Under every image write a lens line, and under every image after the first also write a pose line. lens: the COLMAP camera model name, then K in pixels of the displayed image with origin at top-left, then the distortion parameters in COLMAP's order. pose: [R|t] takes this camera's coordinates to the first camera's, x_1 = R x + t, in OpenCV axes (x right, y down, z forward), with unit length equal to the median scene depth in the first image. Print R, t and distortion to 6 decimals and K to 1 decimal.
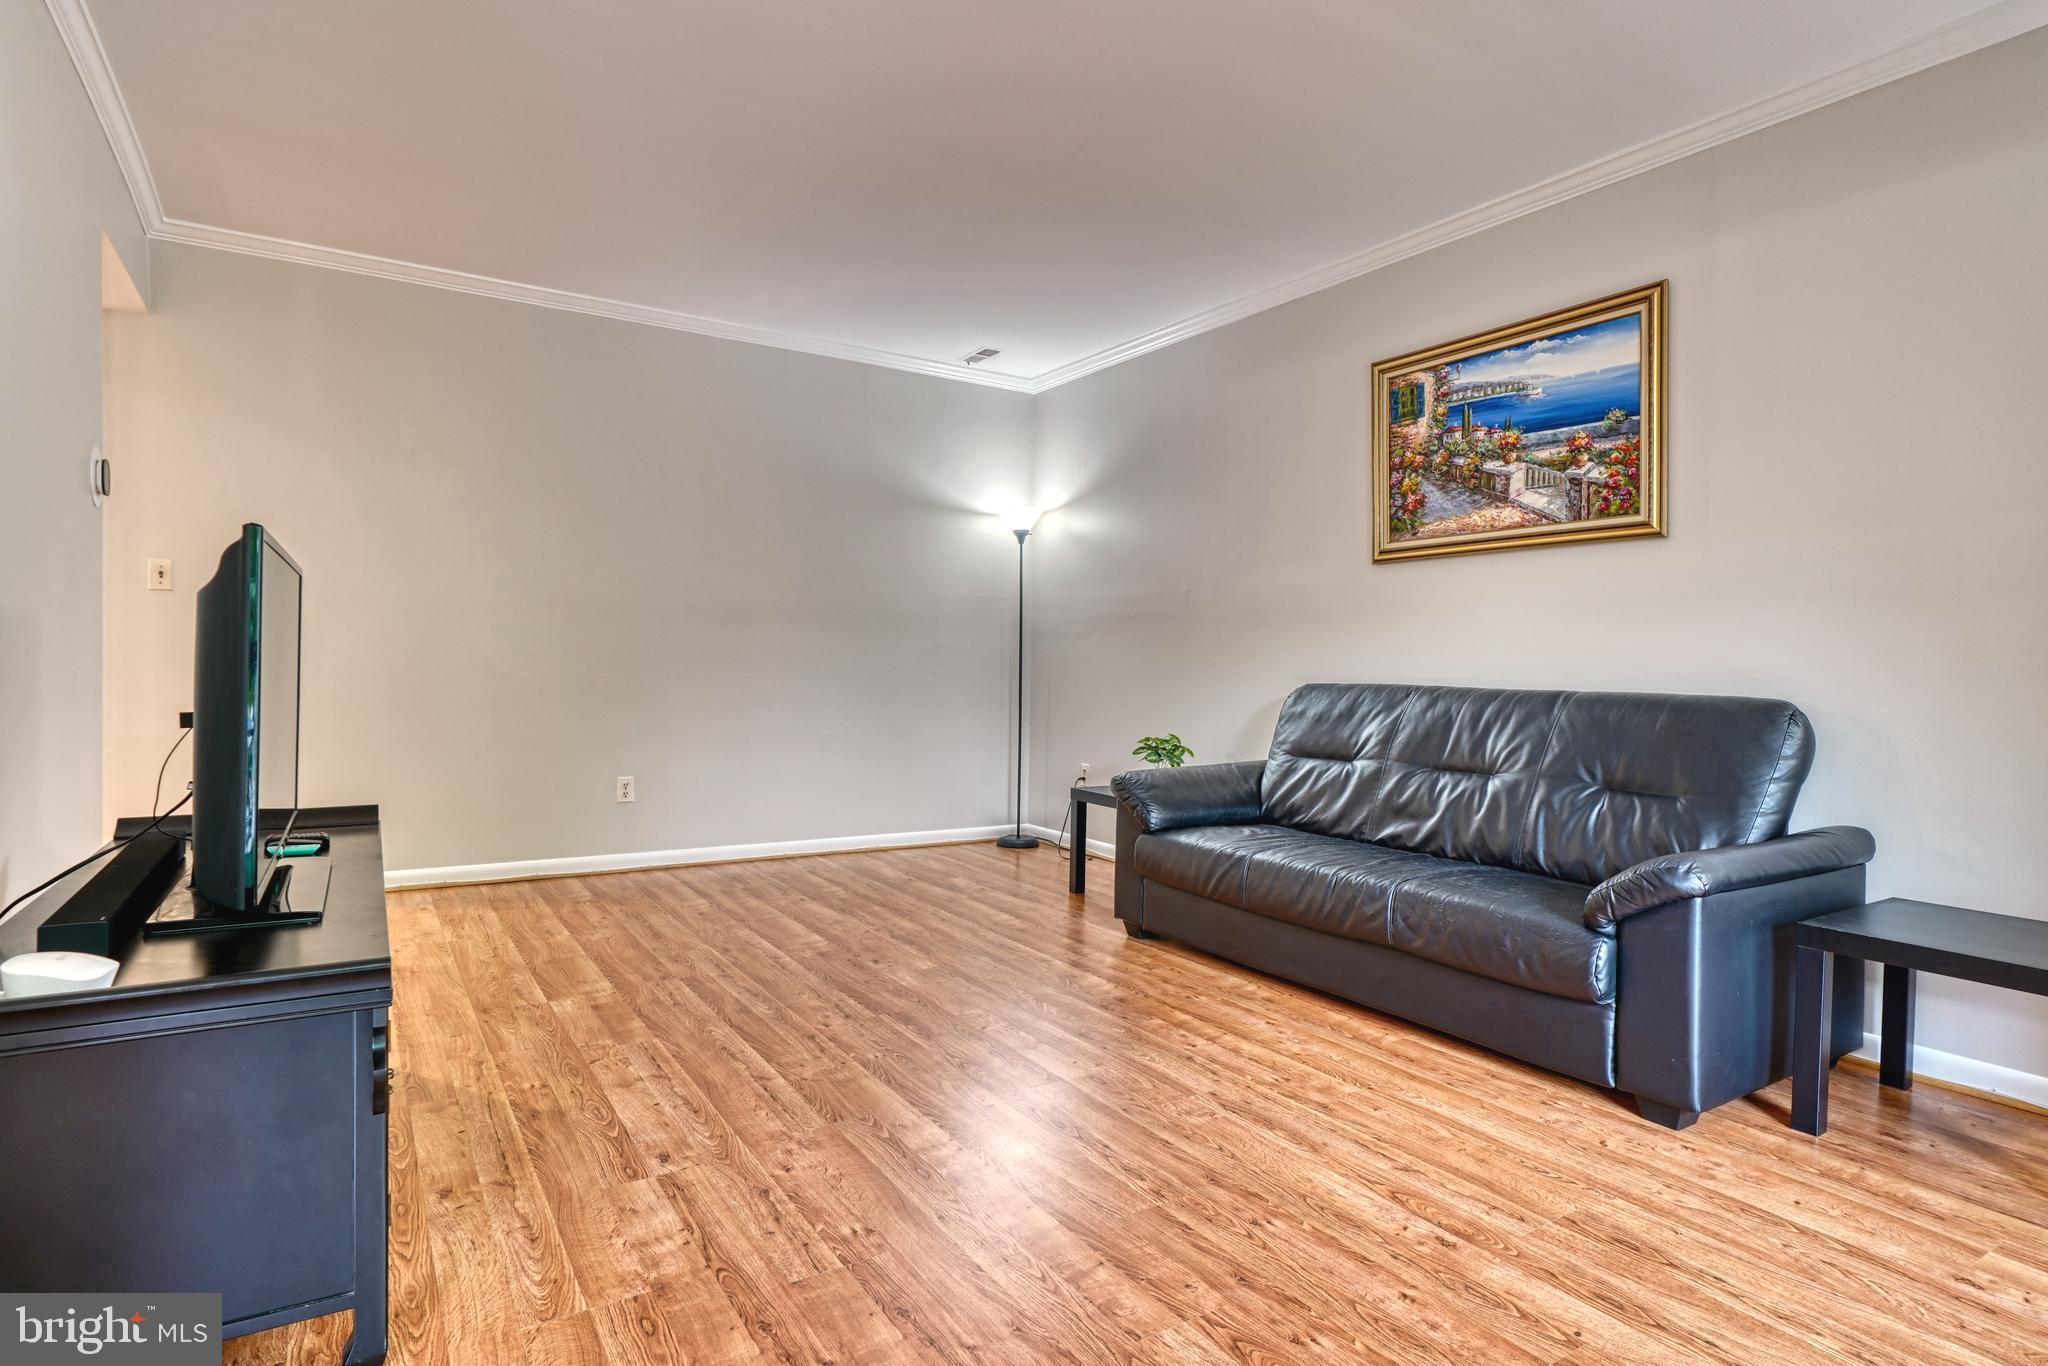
lens RADIAL K [[1066.2, 0, 1010.4], [0, 1066.2, 686.6], [0, 0, 1]] dist [-0.018362, -0.000008]
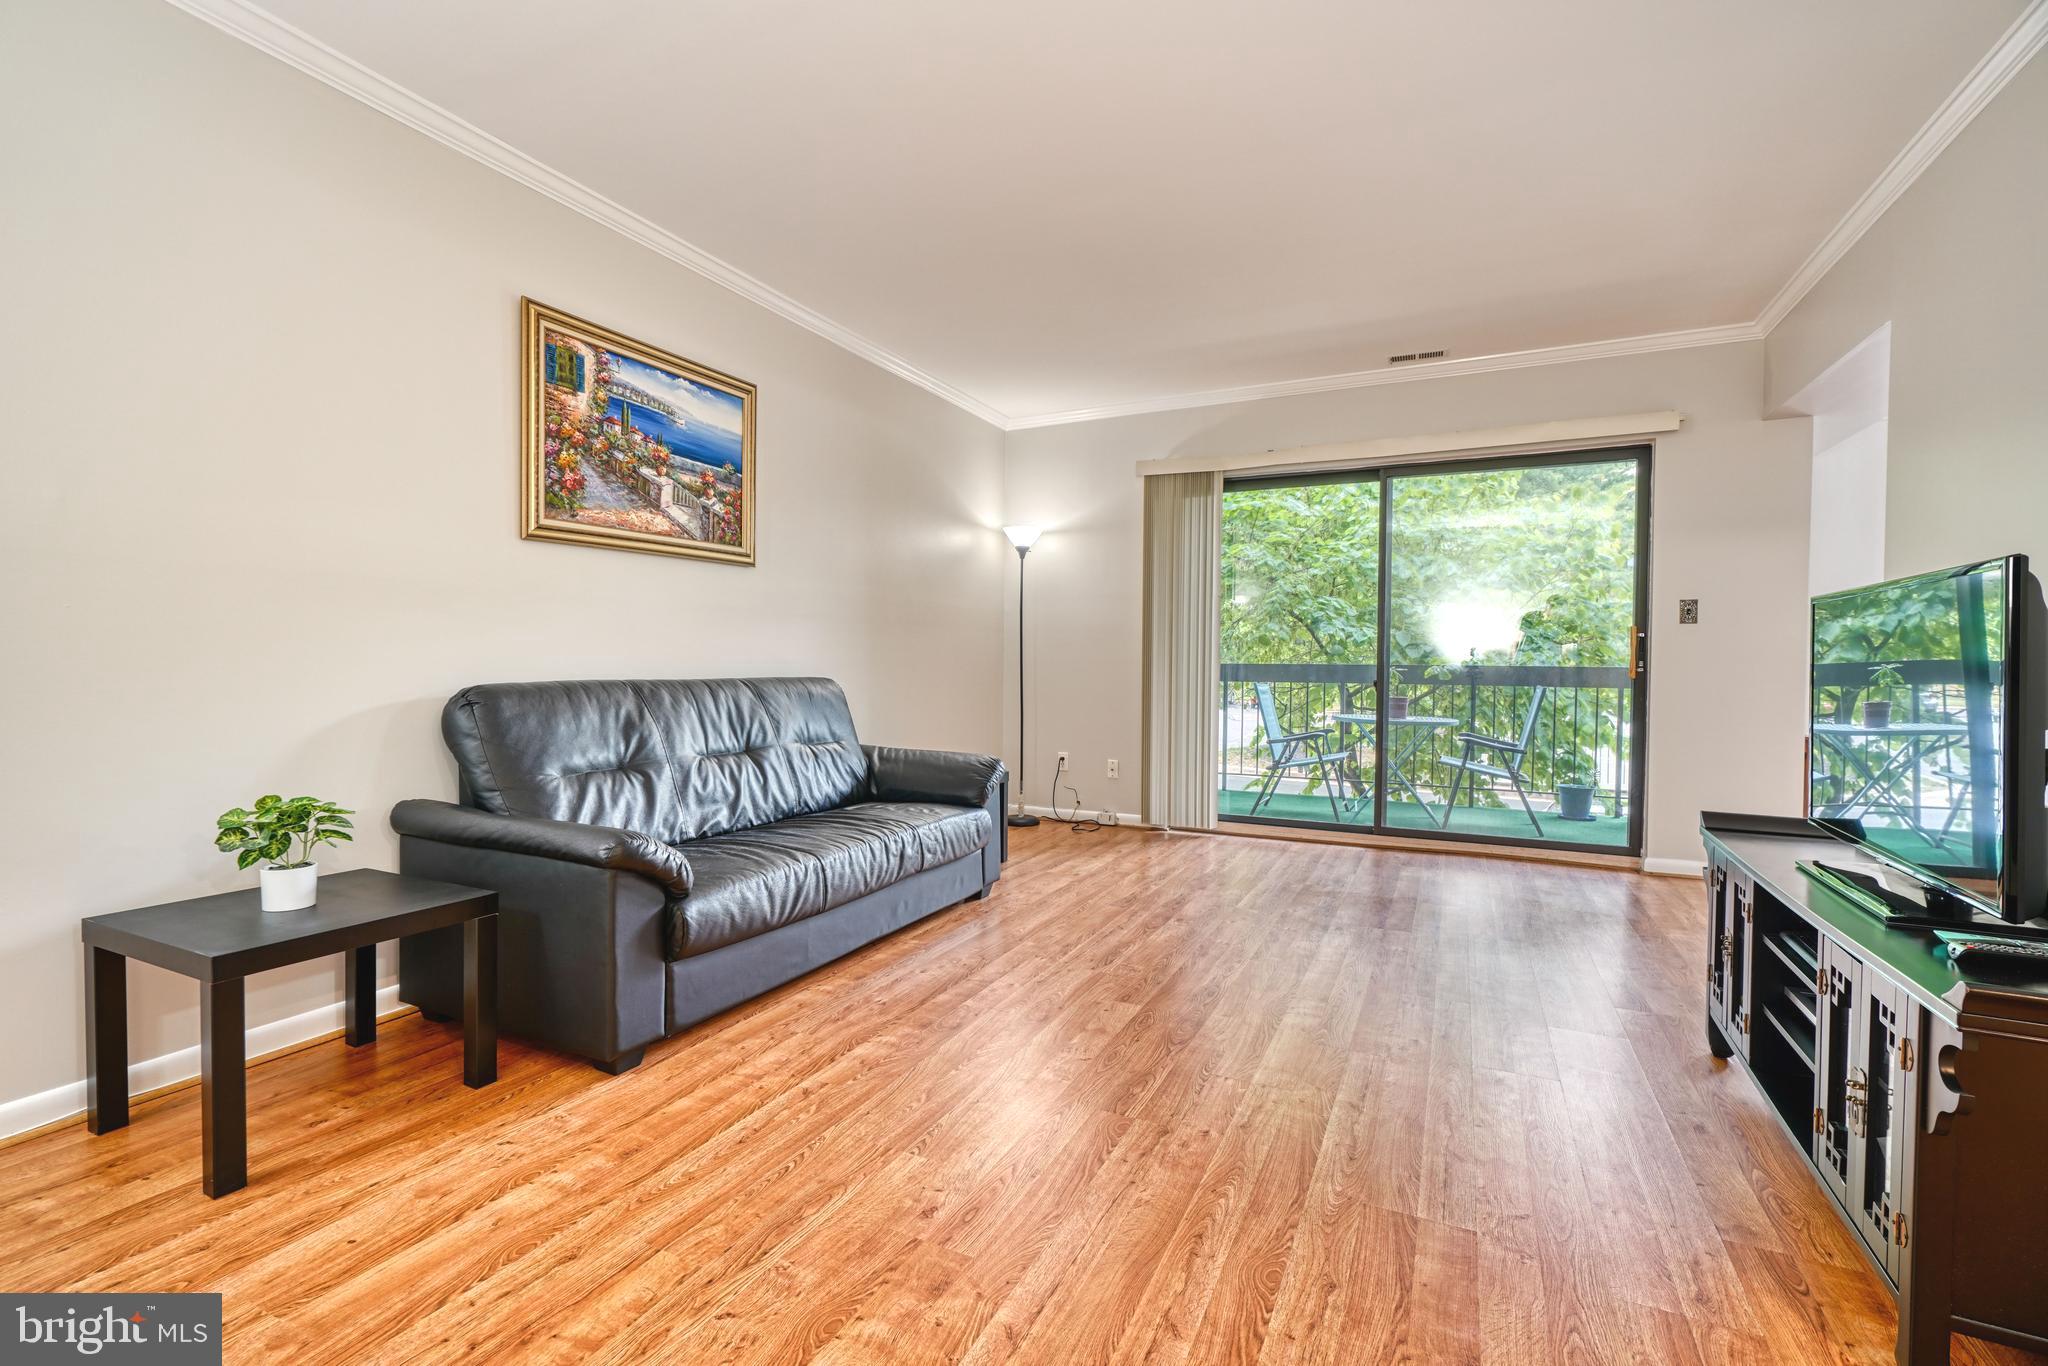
lens RADIAL K [[910.2, 0, 1014.9], [0, 910.2, 677.9], [0, 0, 1]] dist [-0.014891, 0.008126]
pose [[-0.523199, -0.033237, 0.851562, -0.565205], [0.005999, 0.999071, 0.042680, -0.040251], [-0.852189, 0.027438, -0.522514, 1.252911]]
